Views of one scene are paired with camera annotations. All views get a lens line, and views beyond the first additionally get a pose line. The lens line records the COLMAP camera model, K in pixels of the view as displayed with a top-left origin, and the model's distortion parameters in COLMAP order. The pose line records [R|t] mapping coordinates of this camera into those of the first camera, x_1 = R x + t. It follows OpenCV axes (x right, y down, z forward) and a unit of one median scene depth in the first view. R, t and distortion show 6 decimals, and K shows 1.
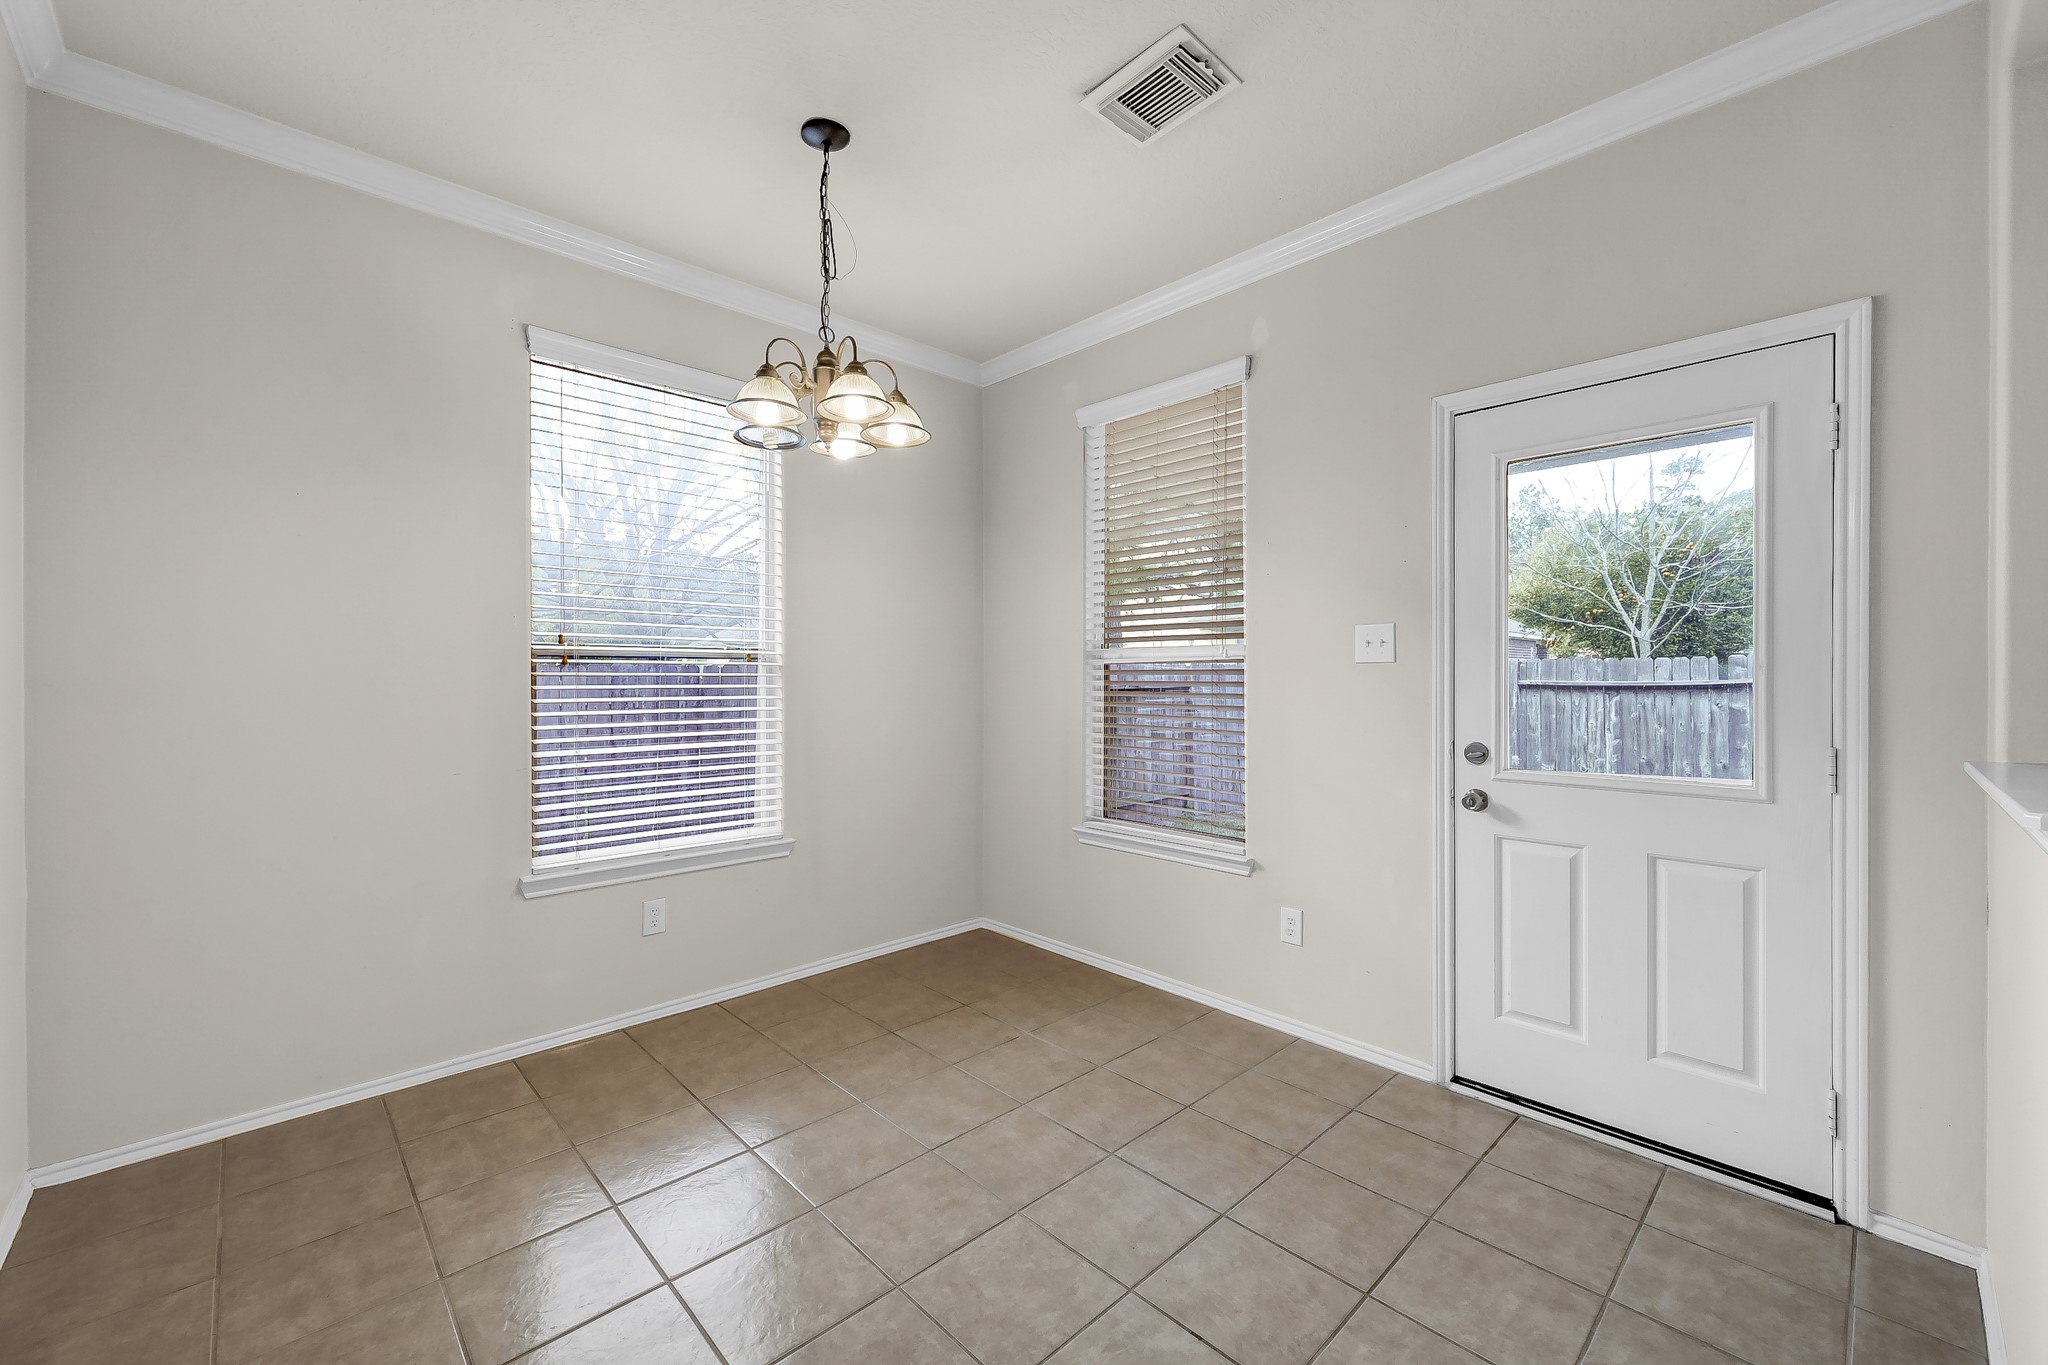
lens RADIAL K [[809.1, 0, 1014.4], [0, 809.1, 678.5], [0, 0, 1]] dist [-0.006942, 0.000523]
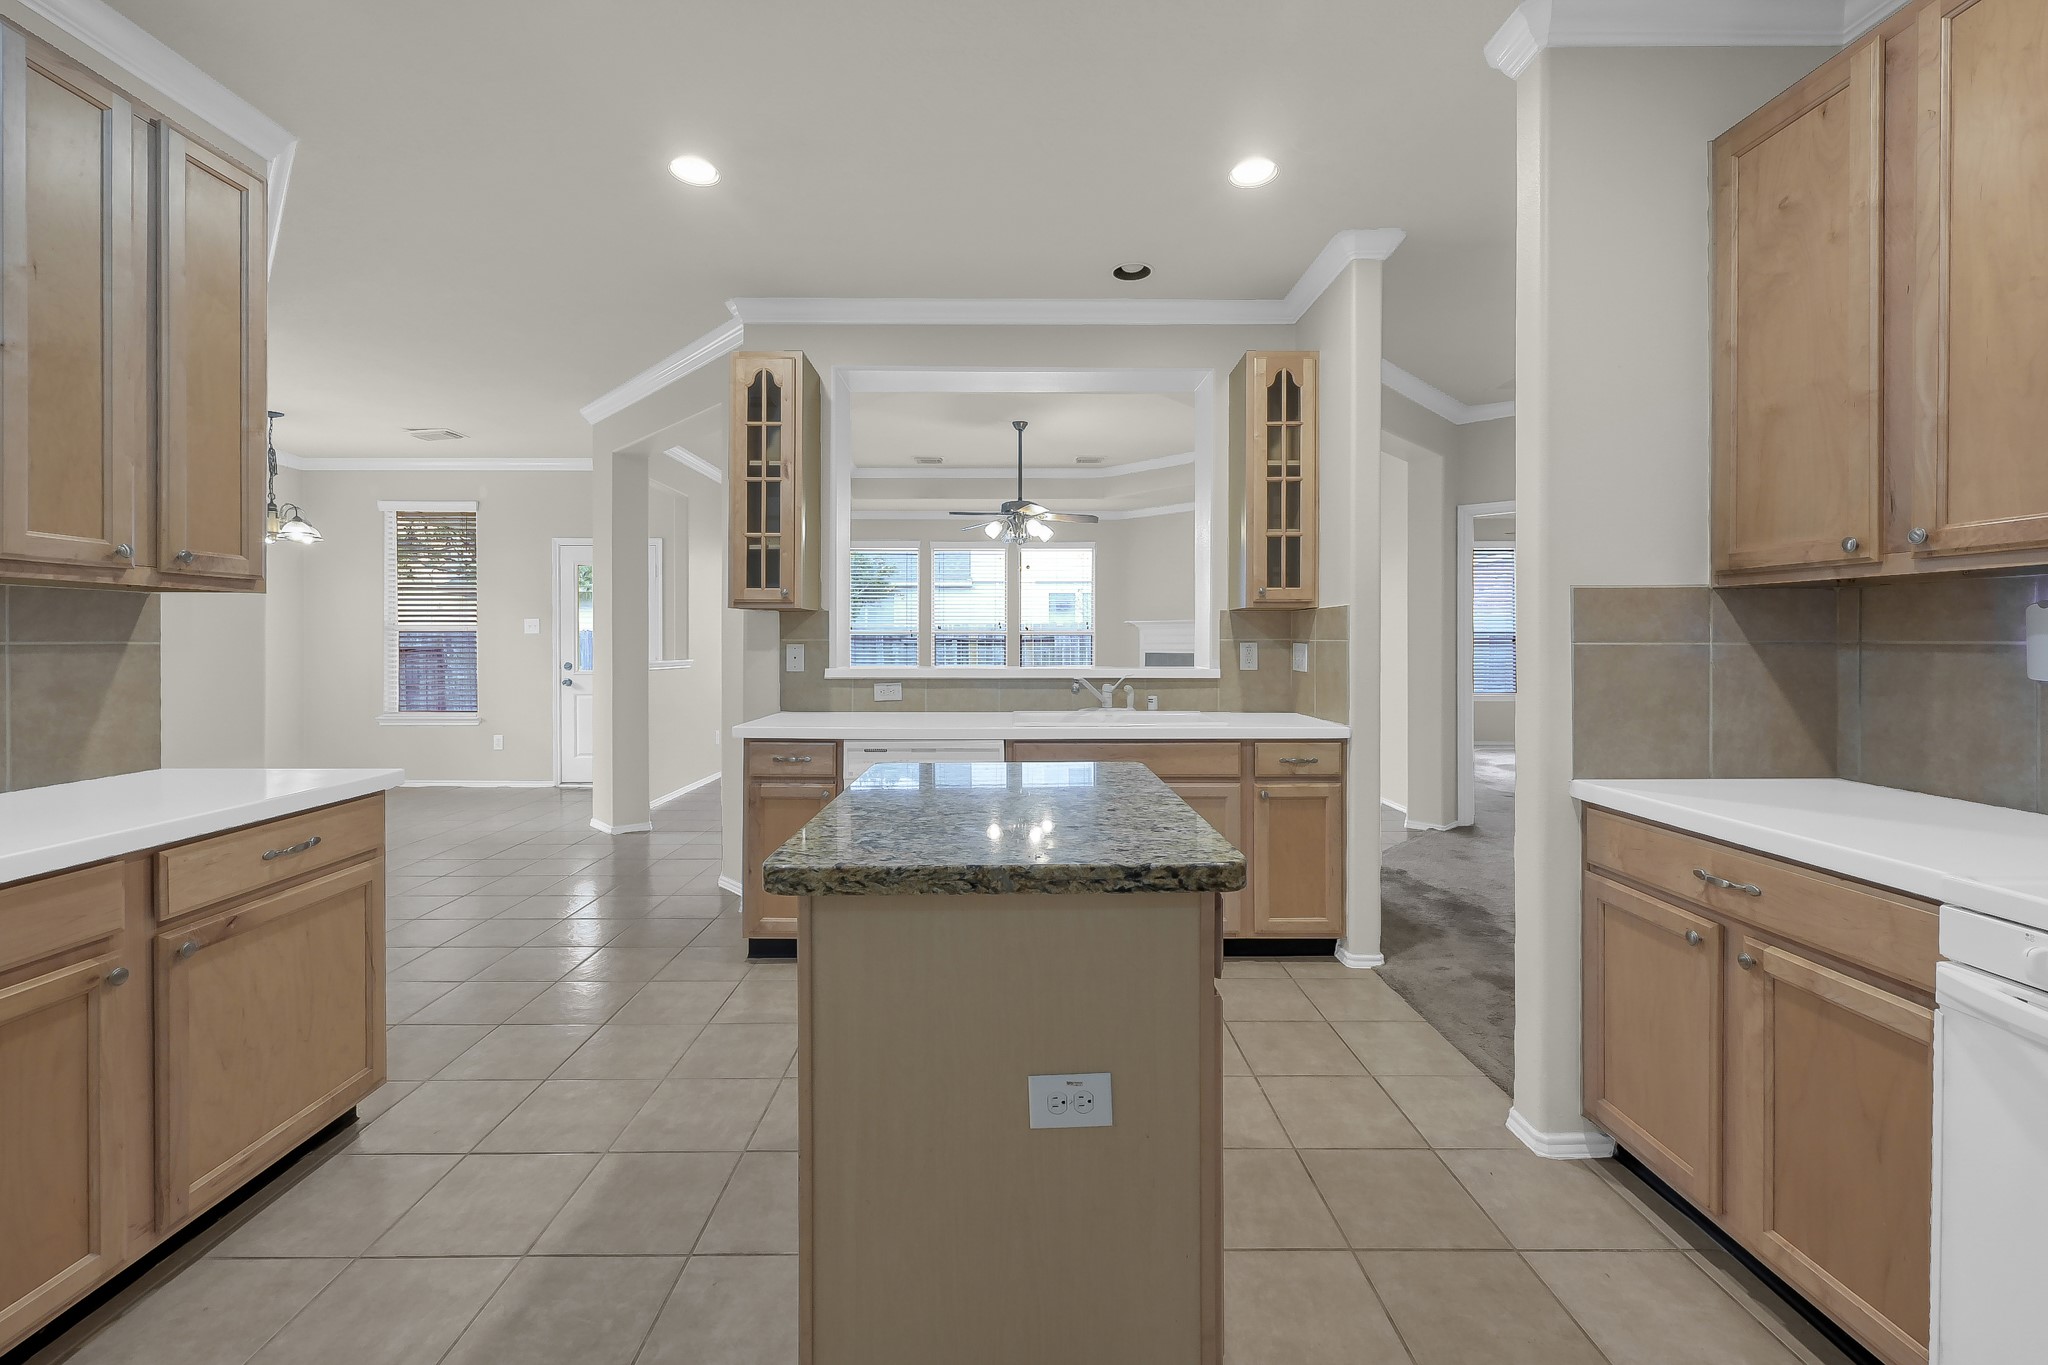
lens RADIAL K [[809.1, 0, 1012.0], [0, 809.1, 647.3], [0, 0, 1]] dist [-0.006942, 0.000523]
pose [[0.673623, -0.004561, 0.739061, -0.496002], [0.001906, 0.999988, 0.004434, 0.017205], [-0.739073, -0.001578, 0.673624, -2.153541]]
